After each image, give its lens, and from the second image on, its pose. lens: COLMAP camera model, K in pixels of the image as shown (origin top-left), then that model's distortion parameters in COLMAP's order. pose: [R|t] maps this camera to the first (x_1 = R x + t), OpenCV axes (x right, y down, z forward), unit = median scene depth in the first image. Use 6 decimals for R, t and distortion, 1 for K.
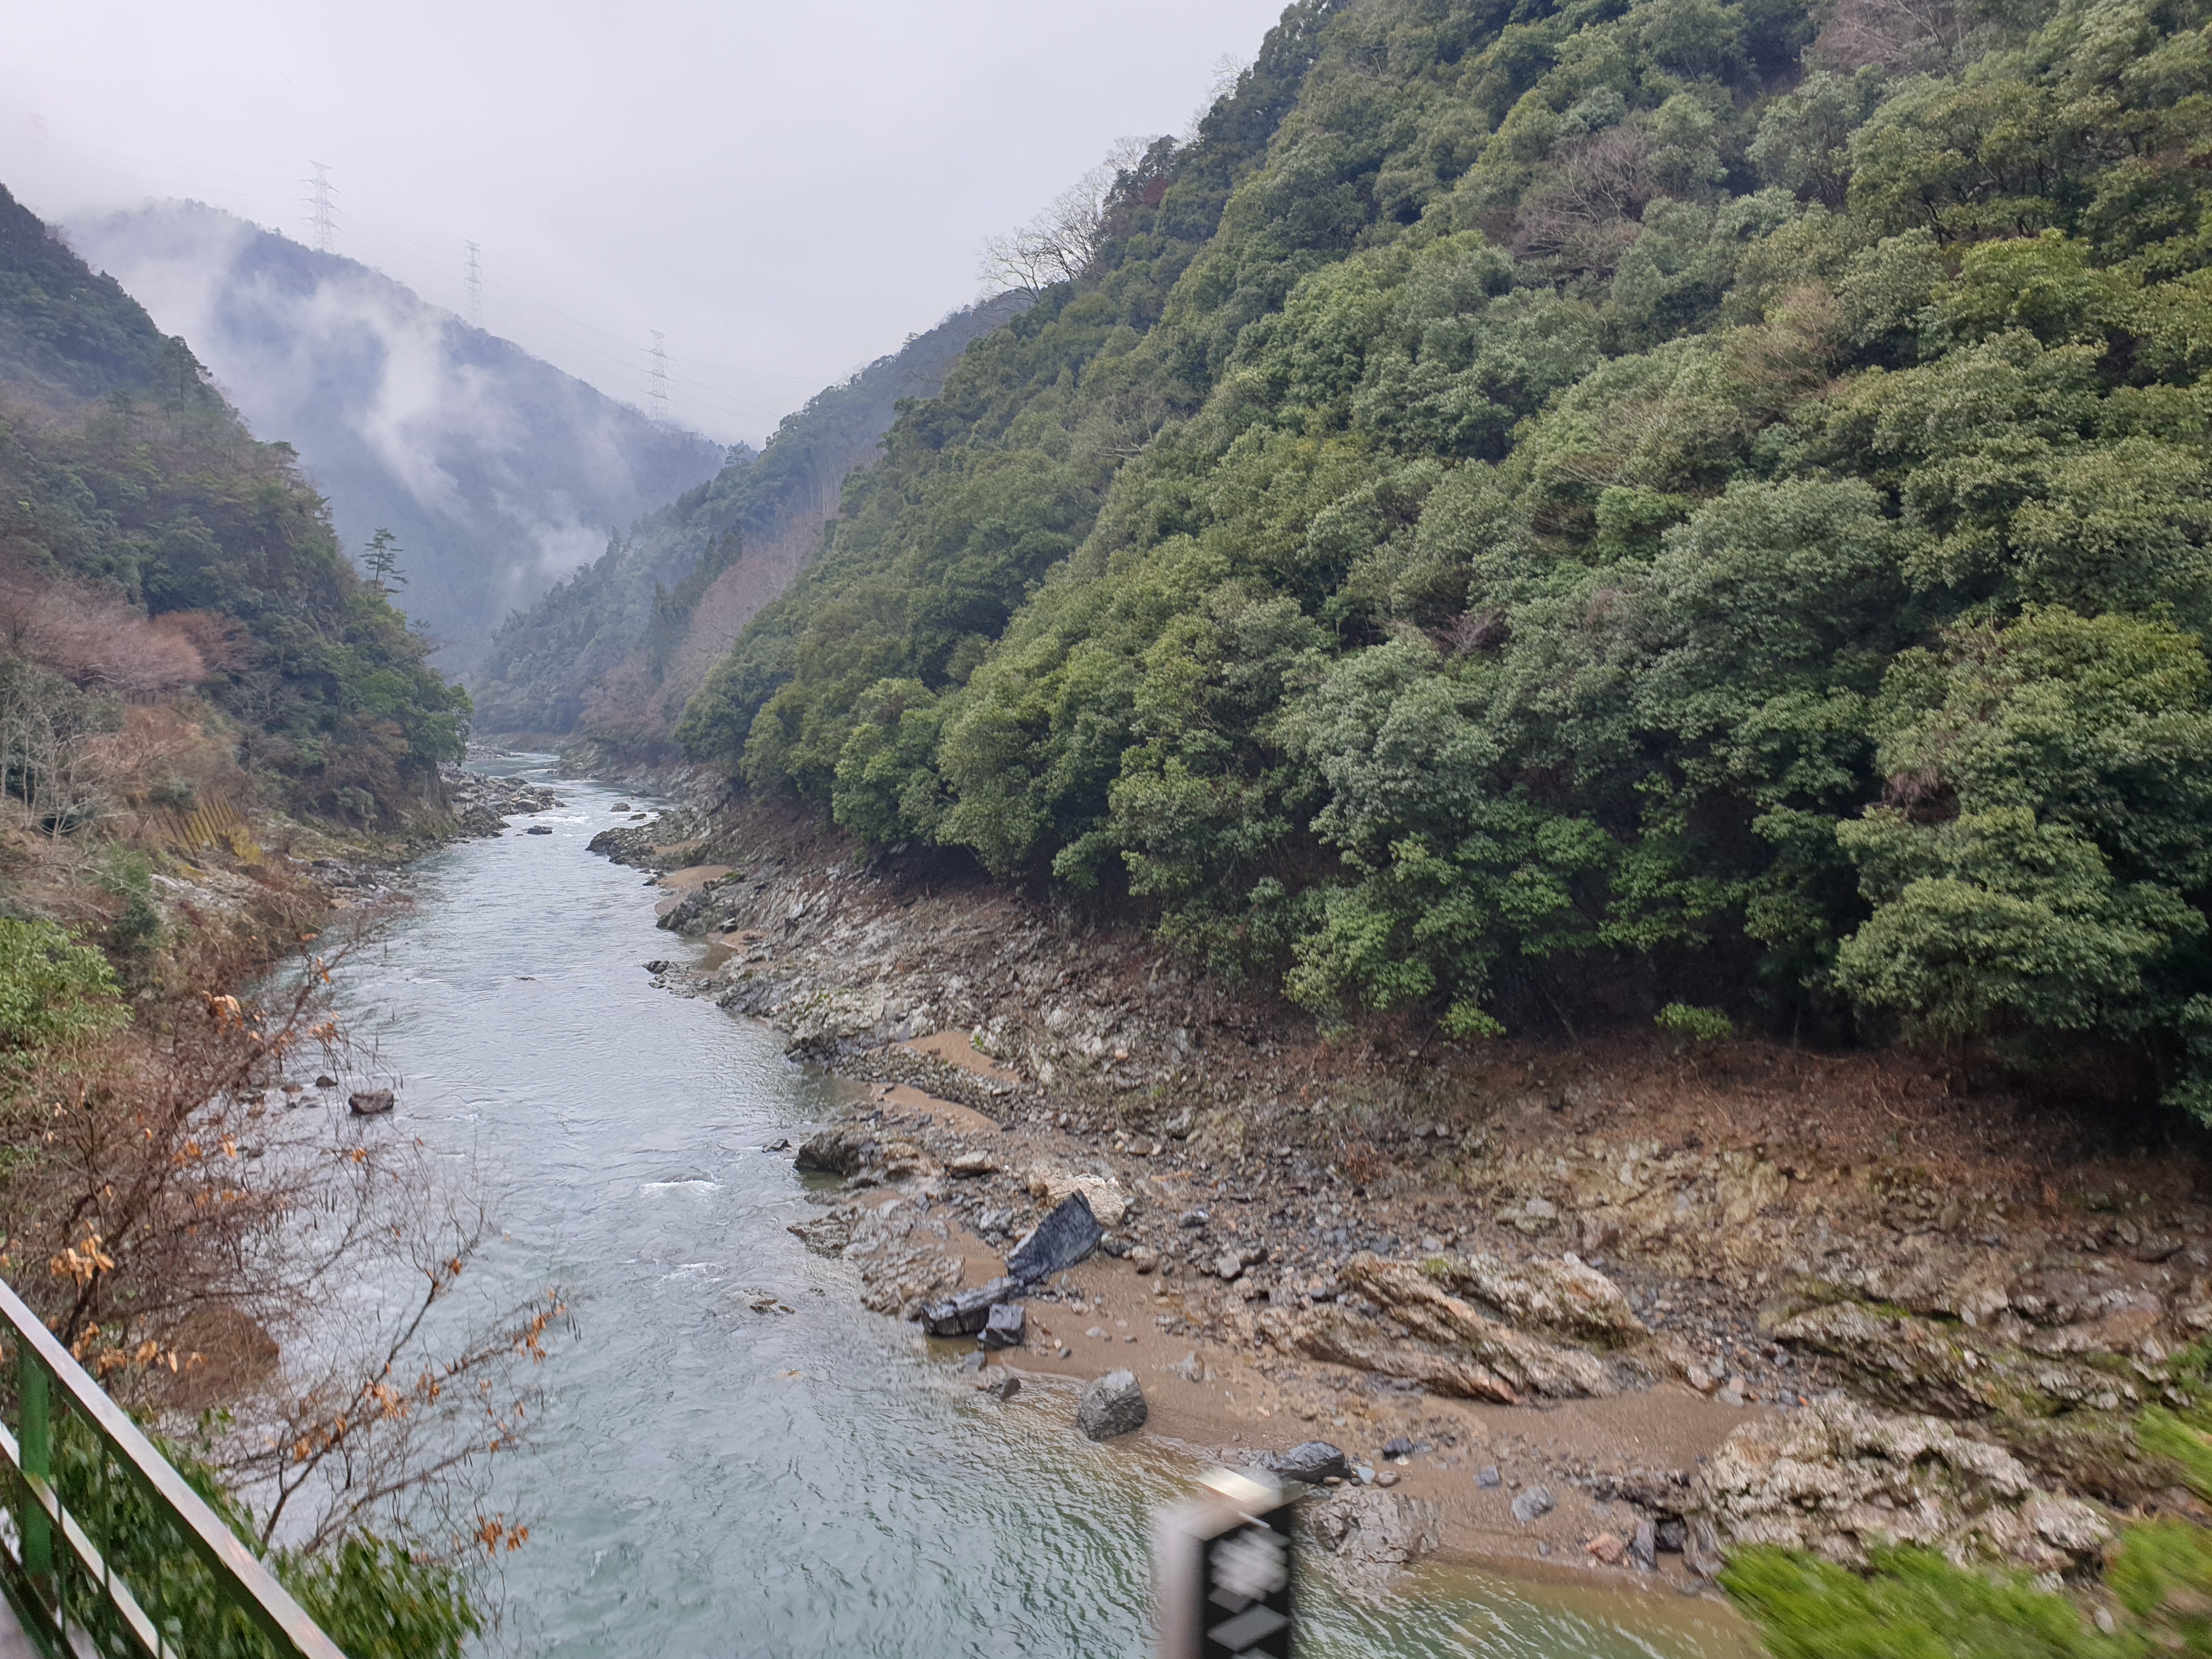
lens RADIAL K [[1780.6, 0, 1122.6], [0, 1780.6, 805.2], [0, 0, 1]] dist [-0.004296, 0.000103]
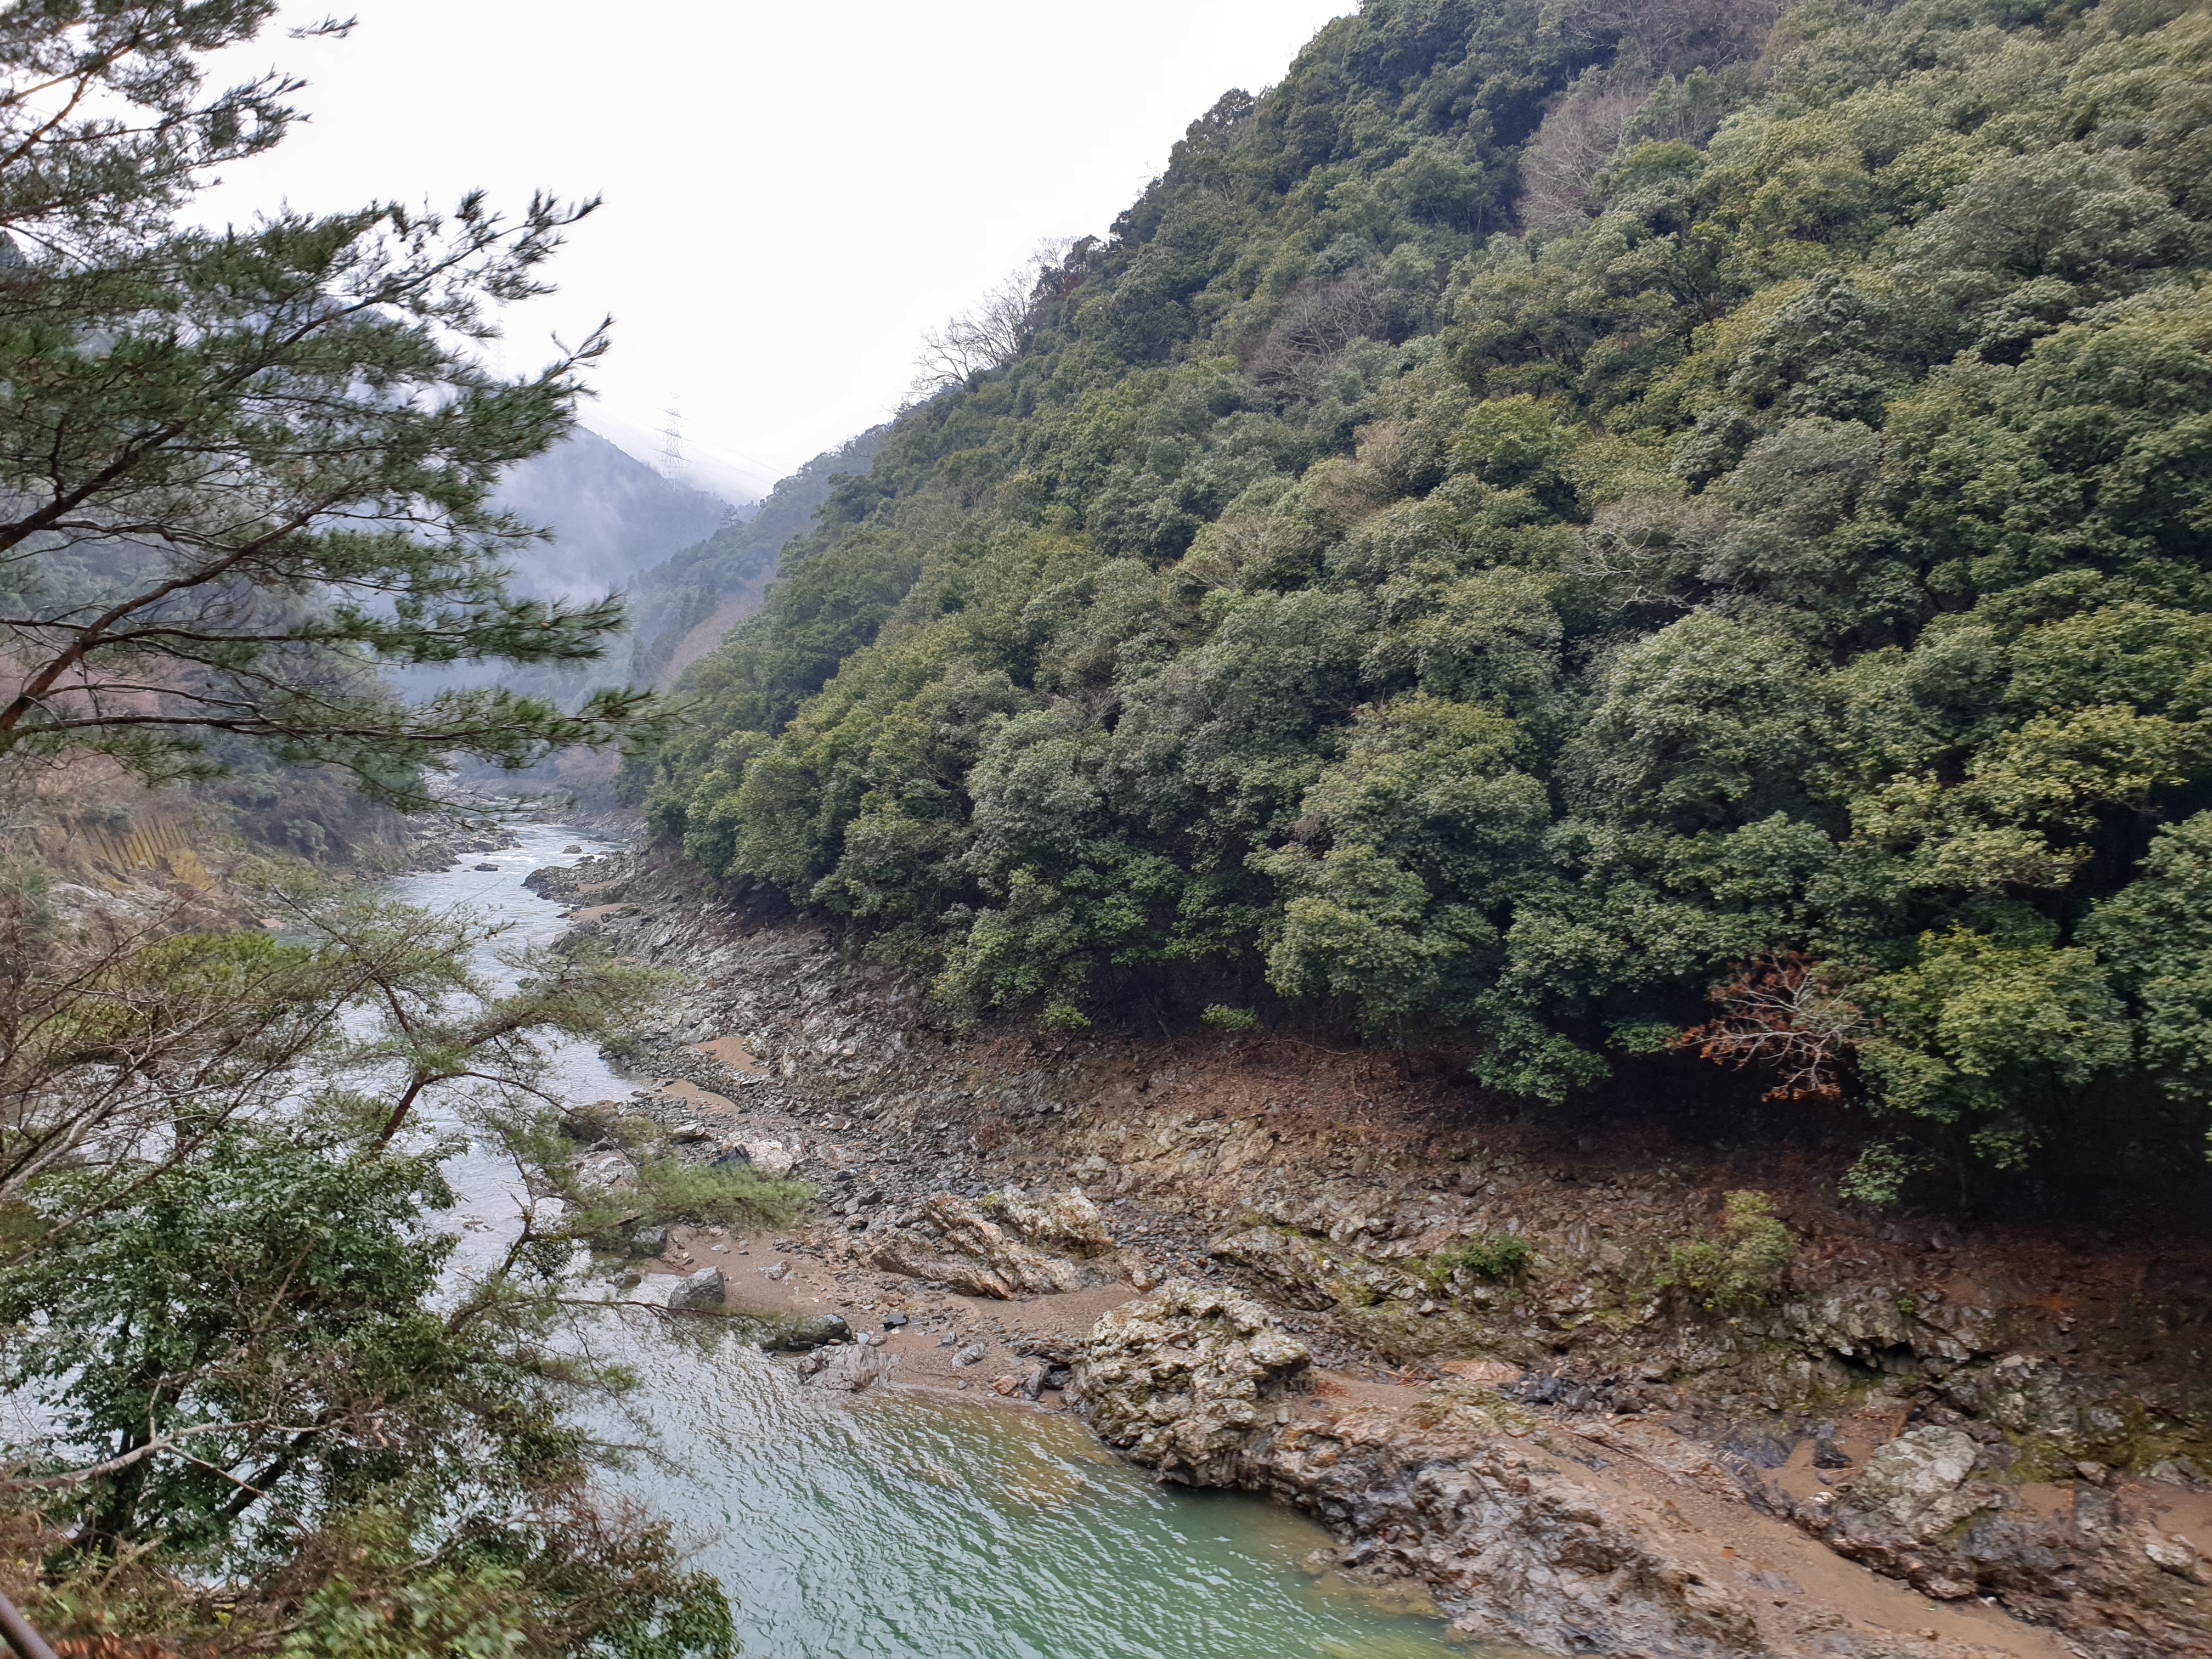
lens RADIAL K [[1778.0, 0, 1106.0], [0, 1778.0, 829.5], [0, 0, 1]] dist [-0.004301, 0.004784]
pose [[0.999486, 0.027664, -0.016208, 0.242807], [-0.028019, 0.999363, -0.022123, 0.017913], [0.015586, 0.022566, 0.999624, -0.239773]]
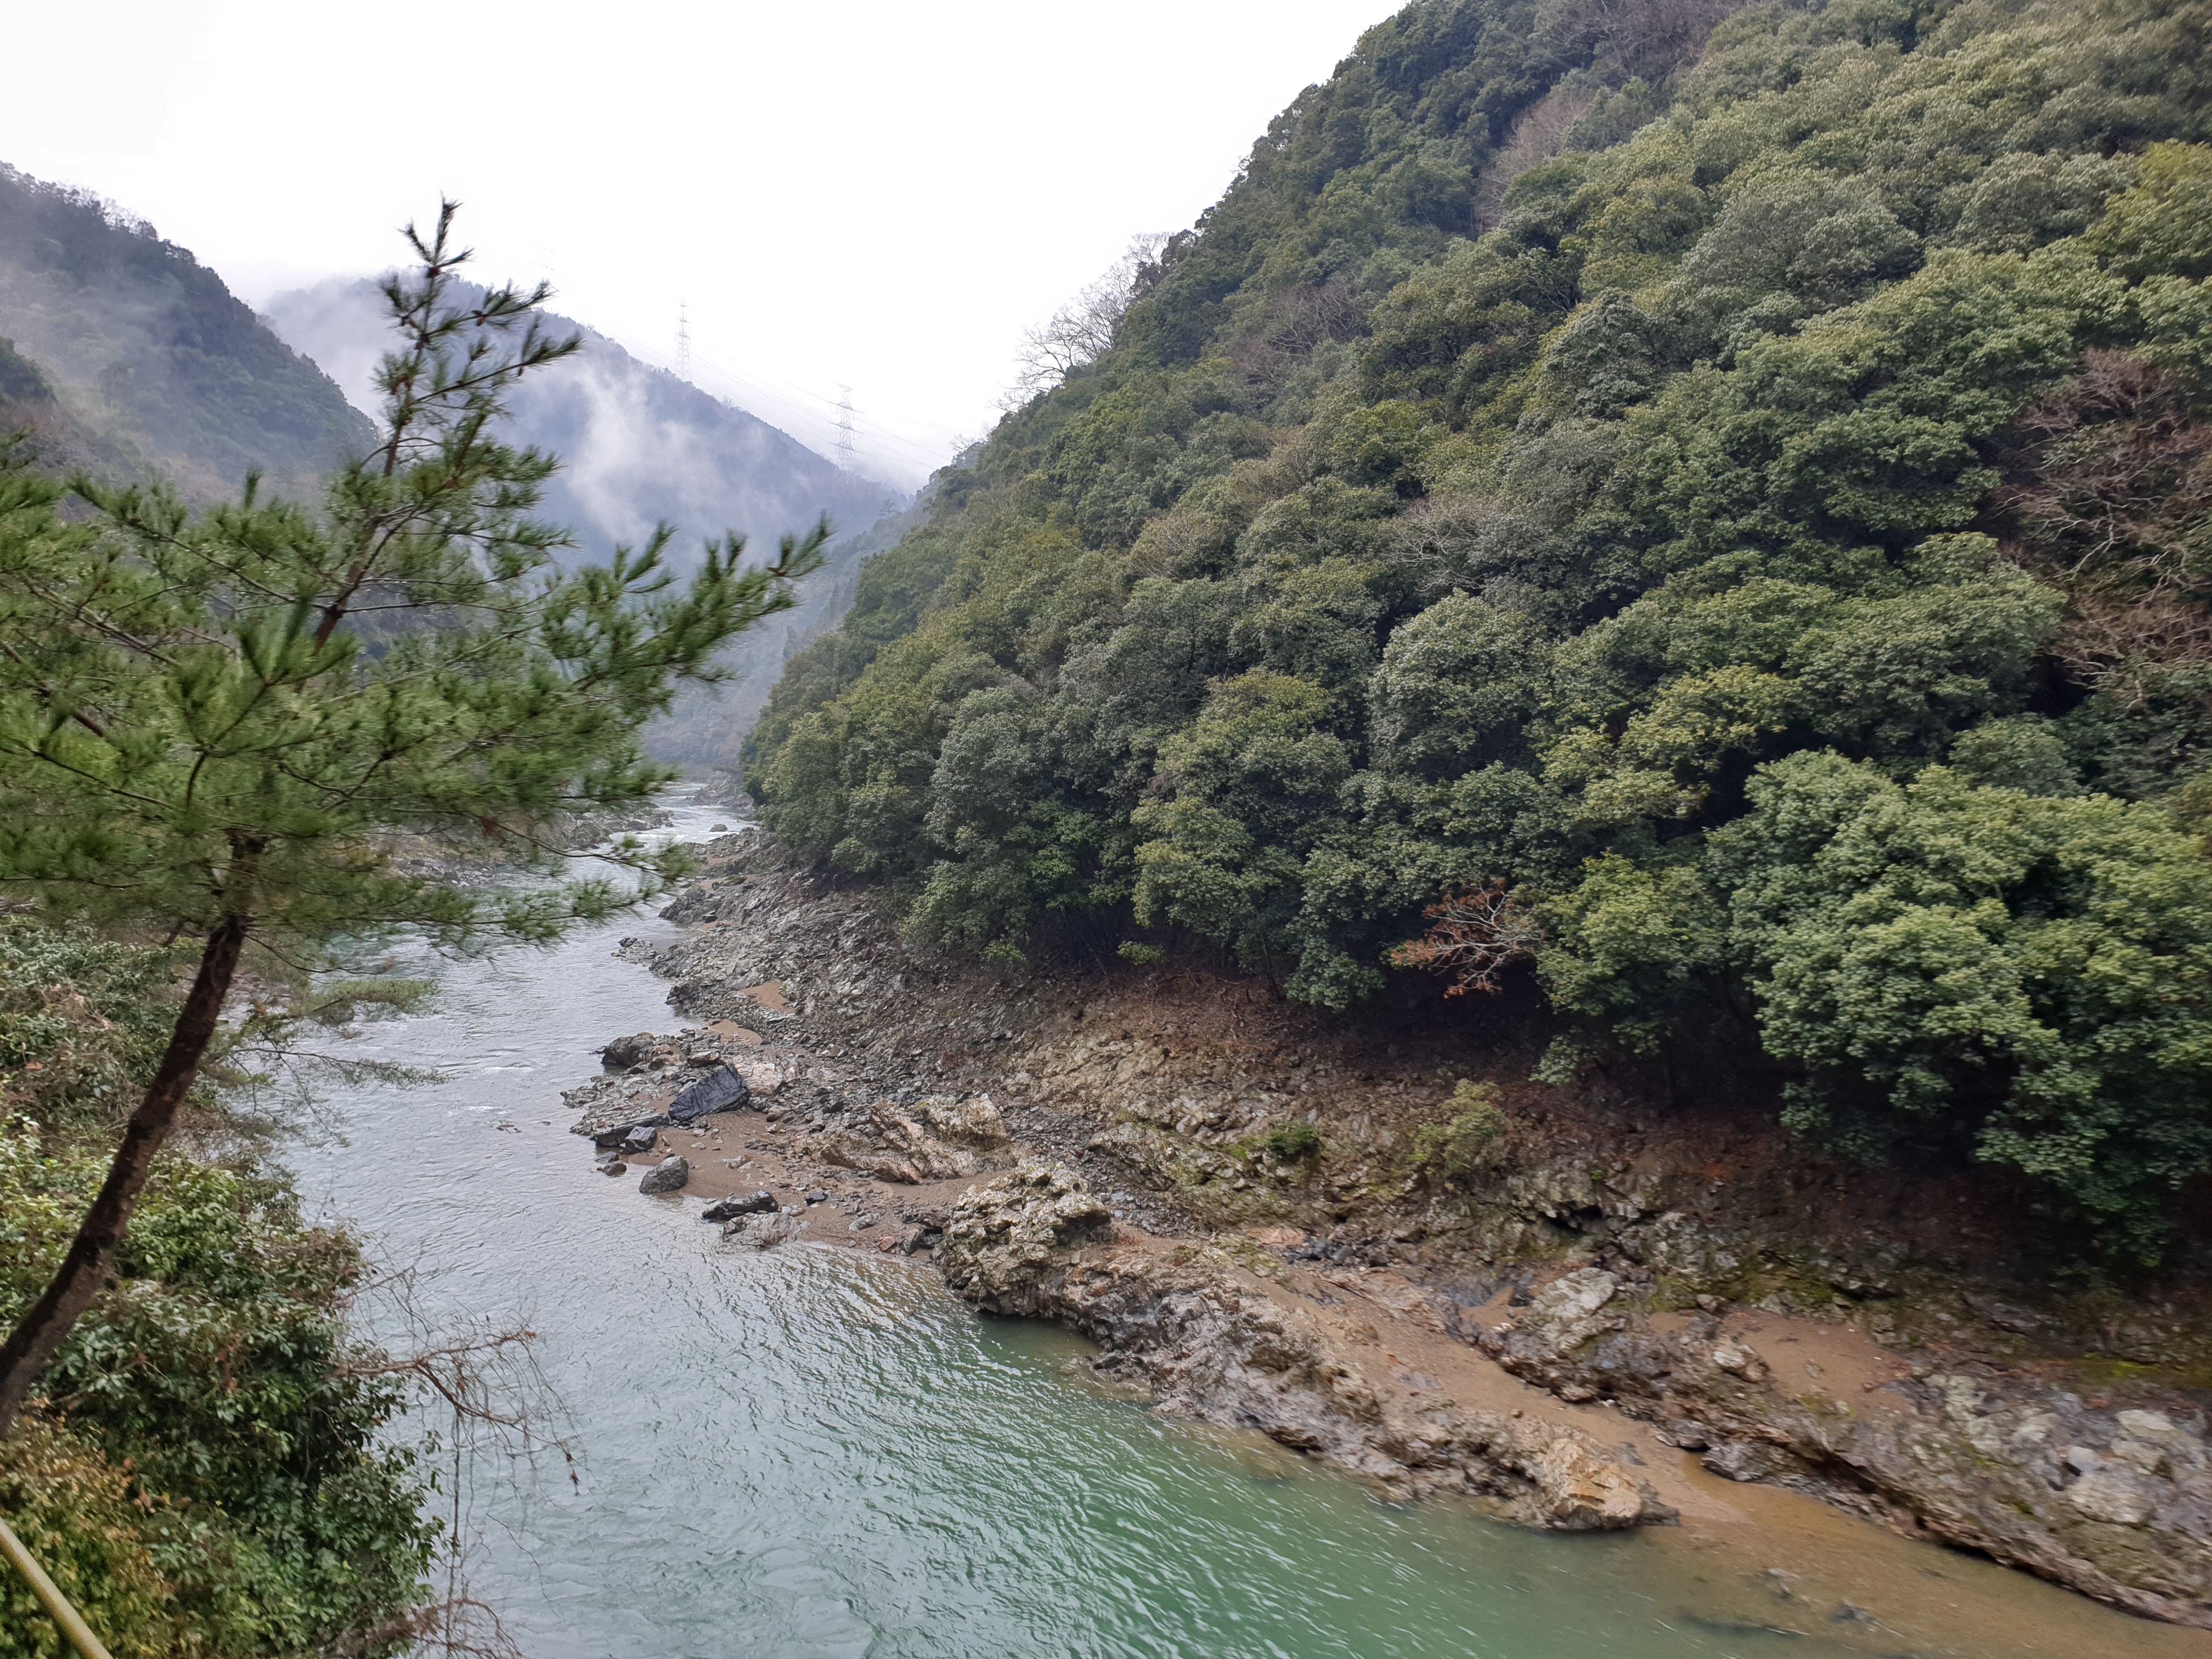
lens RADIAL K [[1778.0, 0, 1106.0], [0, 1778.0, 829.5], [0, 0, 1]] dist [-0.004301, 0.004784]
pose [[0.992940, 0.017819, -0.117271, 0.445195], [-0.018934, 0.999785, -0.008404, 0.032784], [0.117096, 0.010565, 0.993064, -0.408480]]
